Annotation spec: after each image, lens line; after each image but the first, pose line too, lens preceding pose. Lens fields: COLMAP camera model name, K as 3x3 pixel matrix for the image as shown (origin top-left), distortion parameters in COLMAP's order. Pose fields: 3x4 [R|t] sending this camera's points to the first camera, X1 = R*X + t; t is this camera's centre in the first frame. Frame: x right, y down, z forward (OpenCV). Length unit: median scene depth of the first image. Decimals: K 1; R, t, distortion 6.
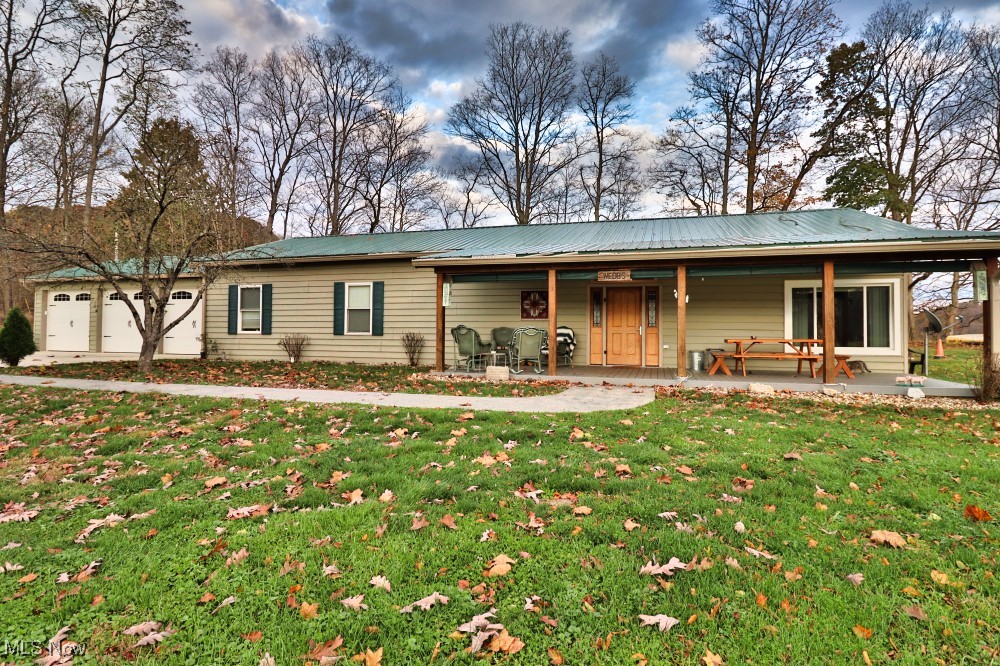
lens RADIAL K [[510.8, 0, 502.6], [0, 510.8, 319.0], [0, 0, 1]] dist [0.000914, -0.016412]
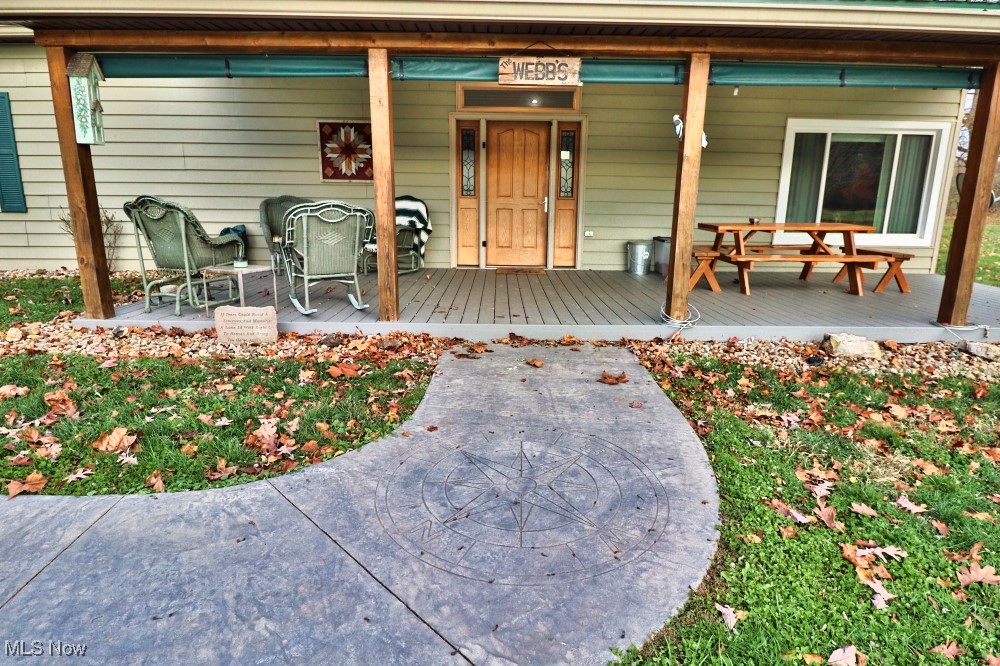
lens RADIAL K [[542.7, 0, 500.1], [0, 542.7, 316.8], [0, 0, 1]] dist [-0.013469, 0.000288]
pose [[0.955433, -0.058578, 0.289336, 0.044771], [-0.014314, 0.969769, 0.243603, -0.001720], [-0.294859, -0.236888, 0.925712, 0.447963]]
